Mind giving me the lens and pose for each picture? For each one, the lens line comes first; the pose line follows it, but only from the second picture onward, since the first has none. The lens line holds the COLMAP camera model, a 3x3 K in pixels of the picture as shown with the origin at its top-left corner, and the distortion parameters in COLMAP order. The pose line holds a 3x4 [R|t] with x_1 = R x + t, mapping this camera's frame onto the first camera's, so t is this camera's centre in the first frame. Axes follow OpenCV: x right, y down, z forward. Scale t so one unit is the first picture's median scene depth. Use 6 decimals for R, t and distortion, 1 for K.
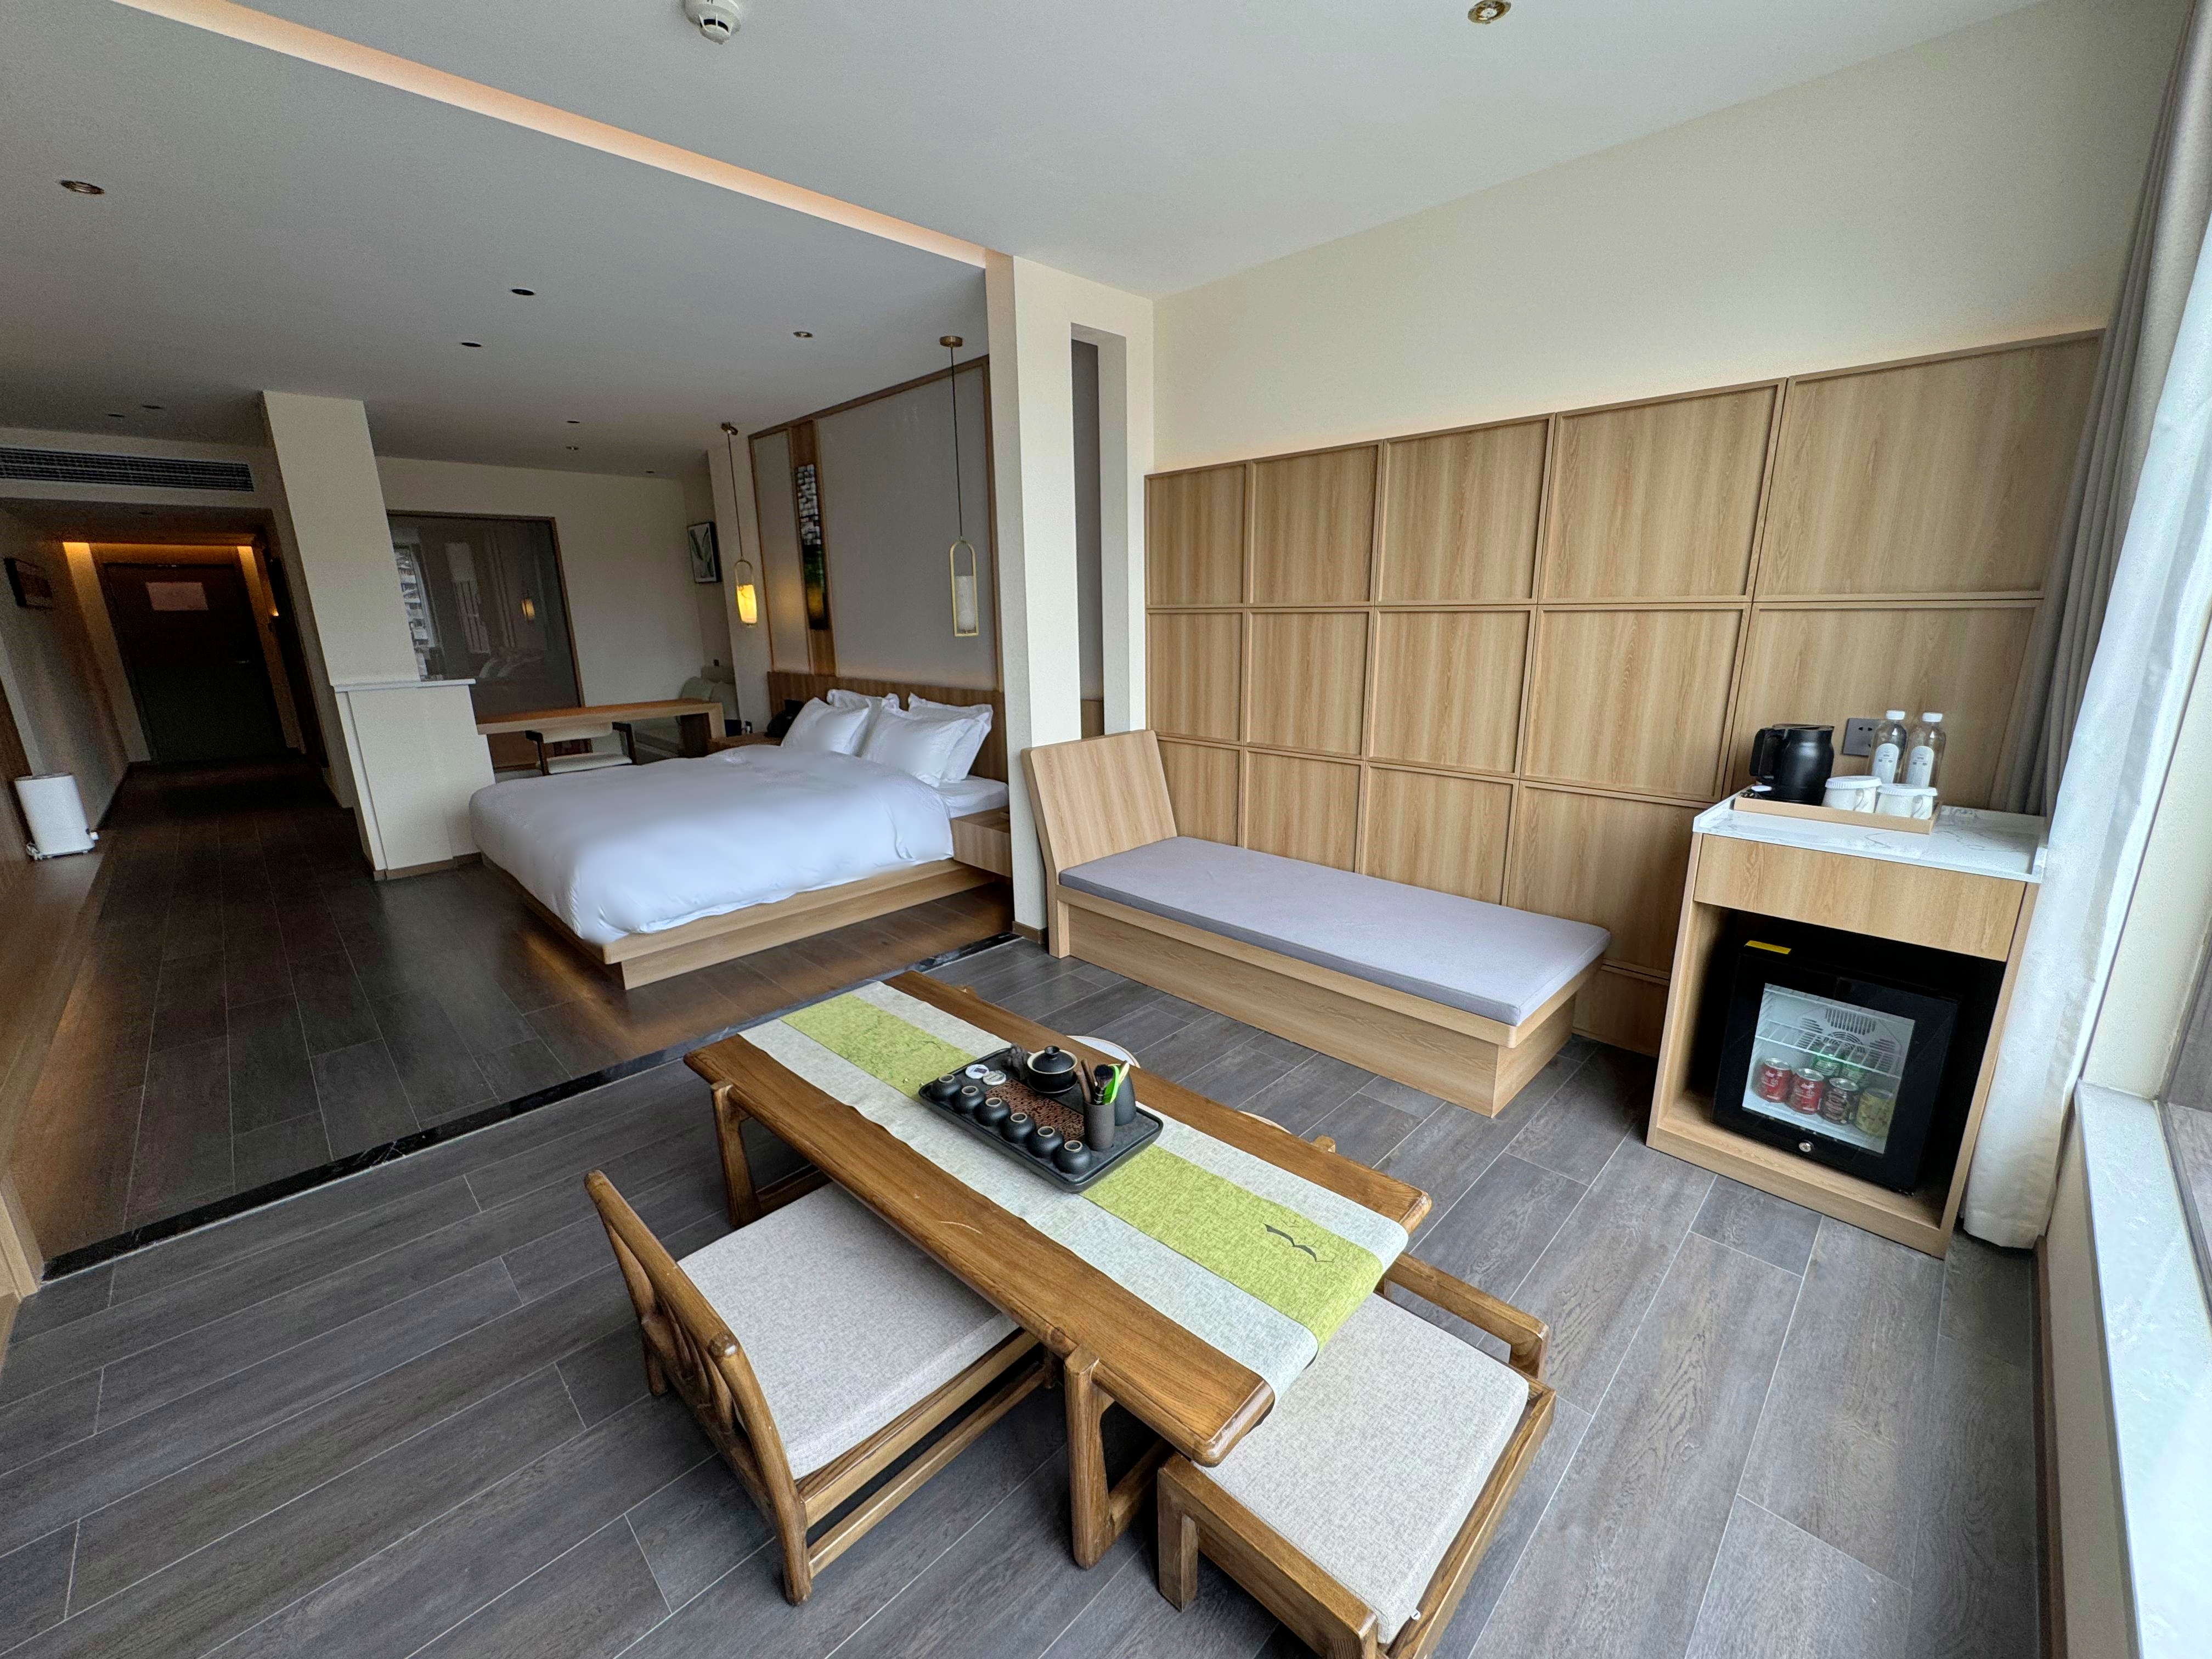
lens RADIAL K [[880.8, 0, 1098.5], [0, 880.8, 826.8], [0, 0, 1]] dist [-0.004574, -0.000607]
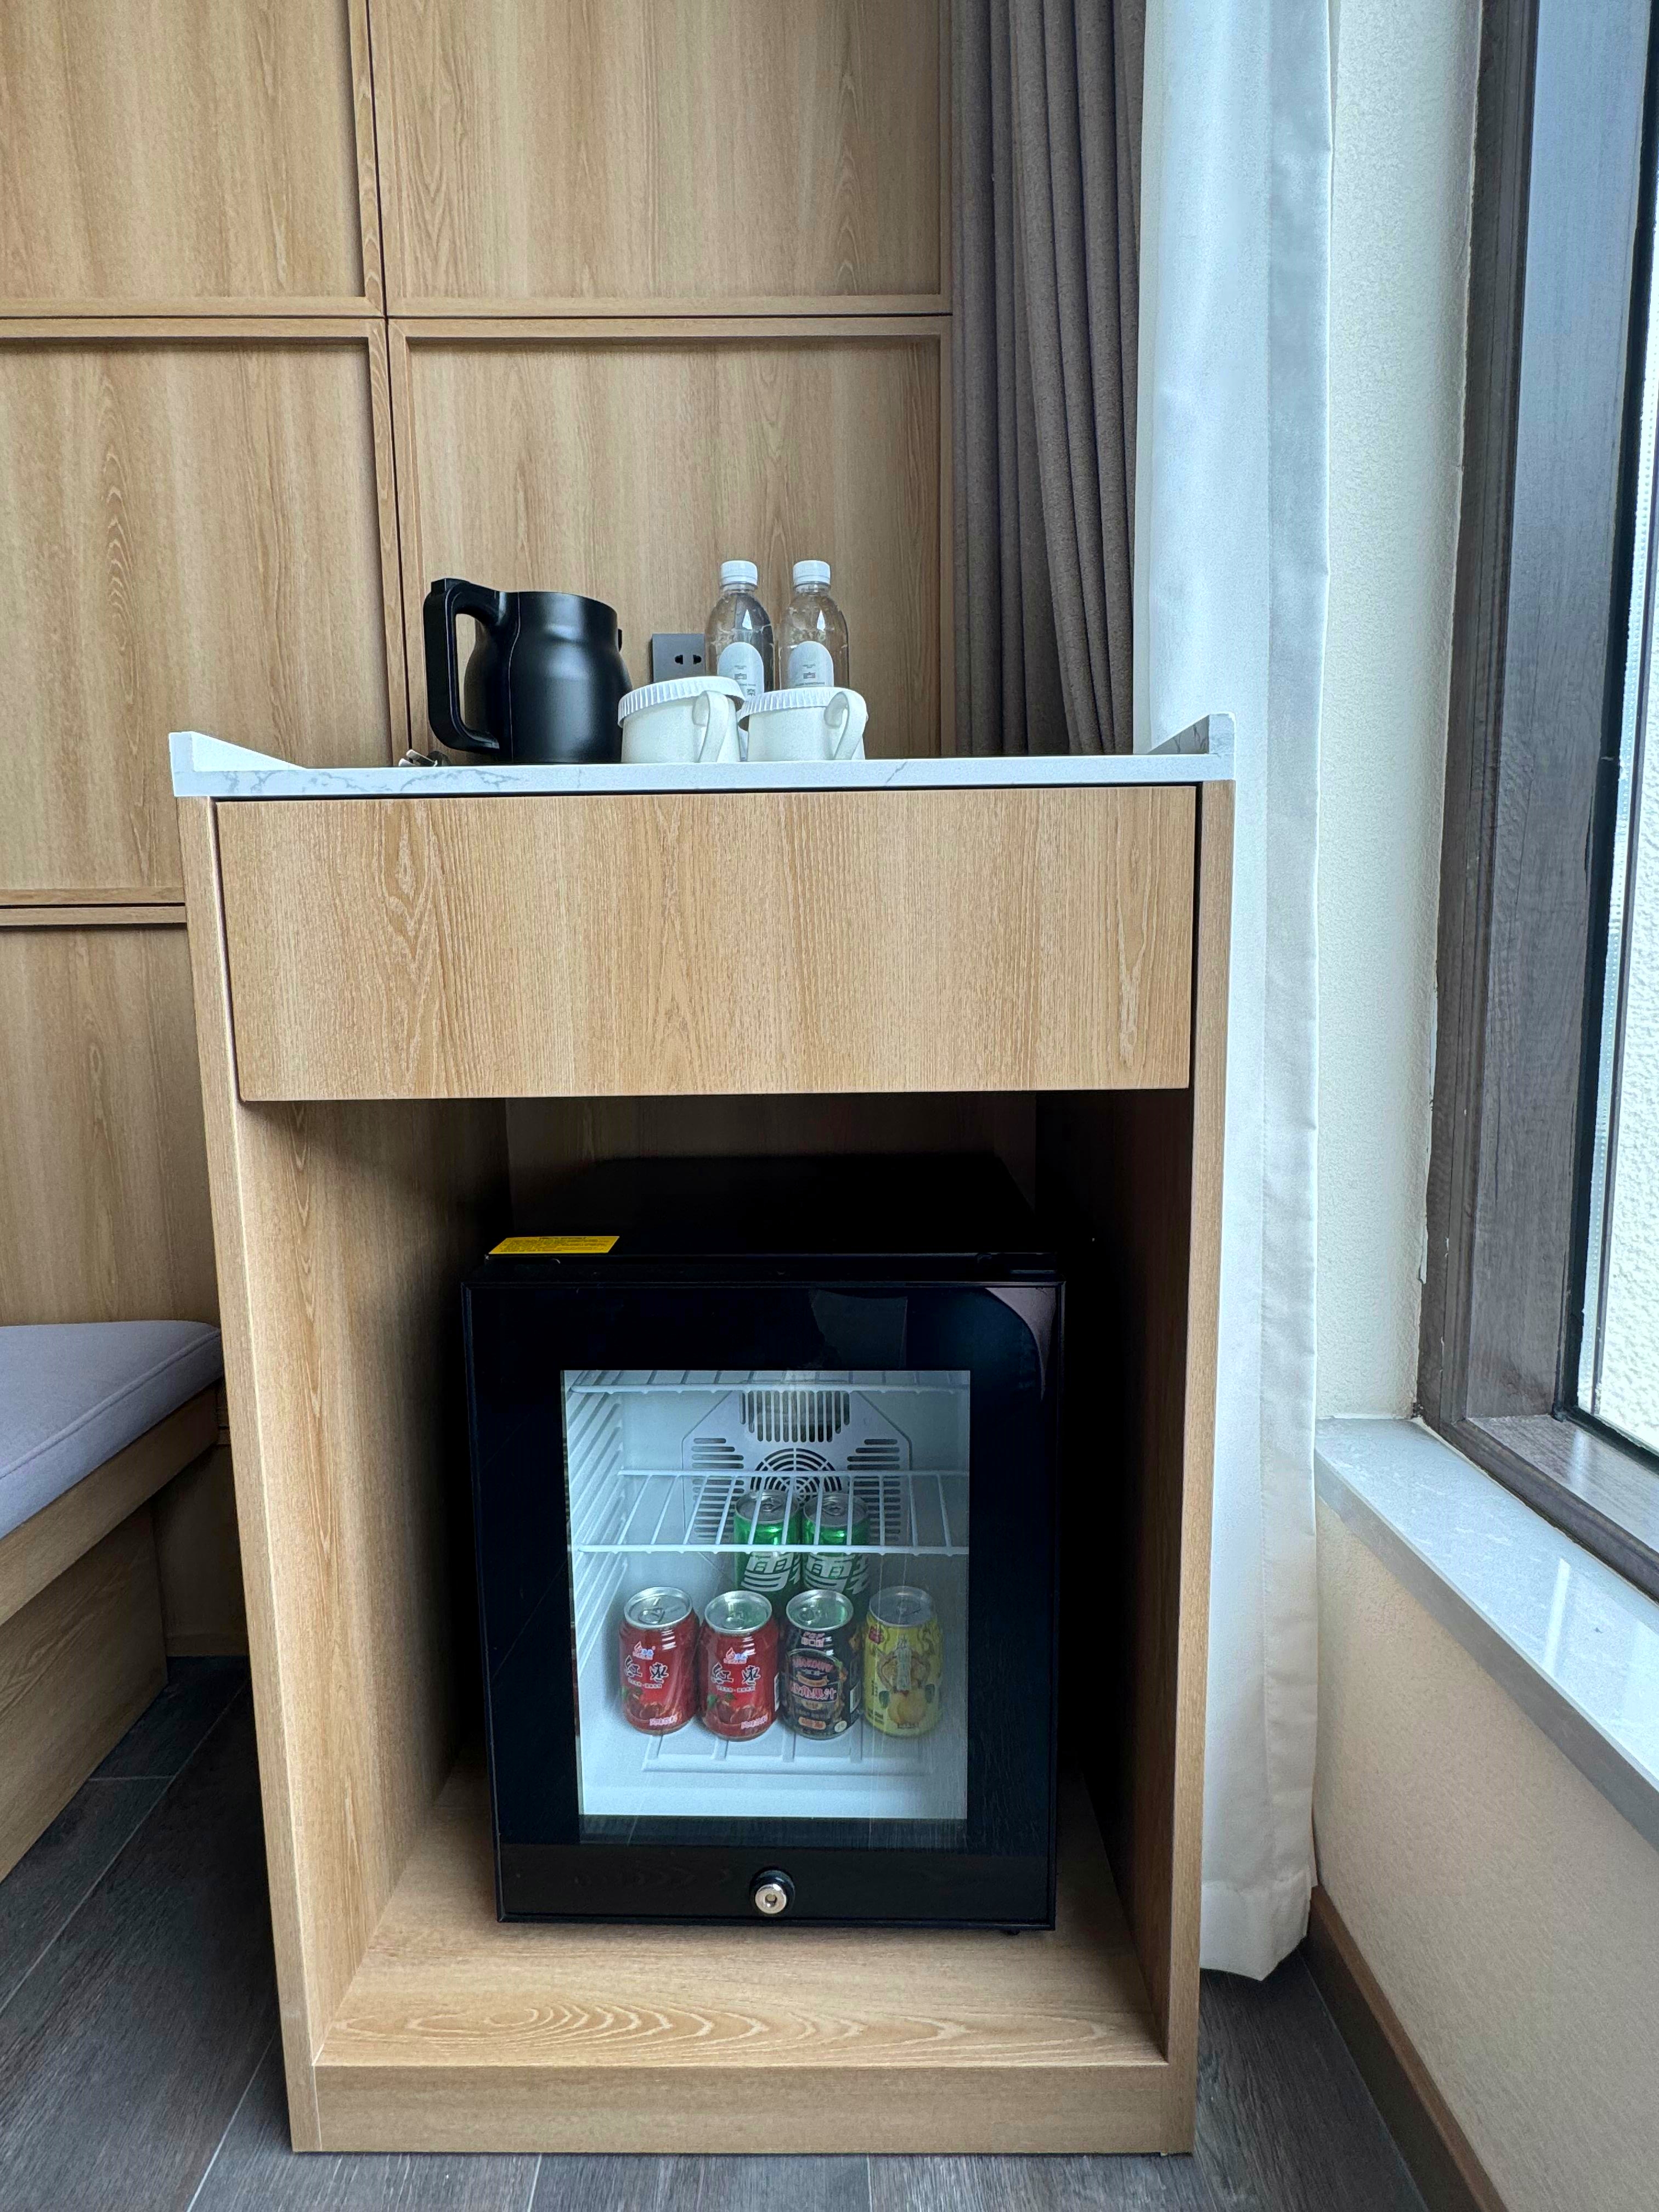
lens RADIAL K [[1146.7, 0, 829.7], [0, 1146.7, 1093.1], [0, 0, 1]] dist [-0.001766, 0.000361]
pose [[0.683778, -0.086461, 0.724549, 0.542323], [0.181184, 0.981976, -0.053809, 0.121765], [-0.706838, 0.168070, 0.687119, 0.651031]]
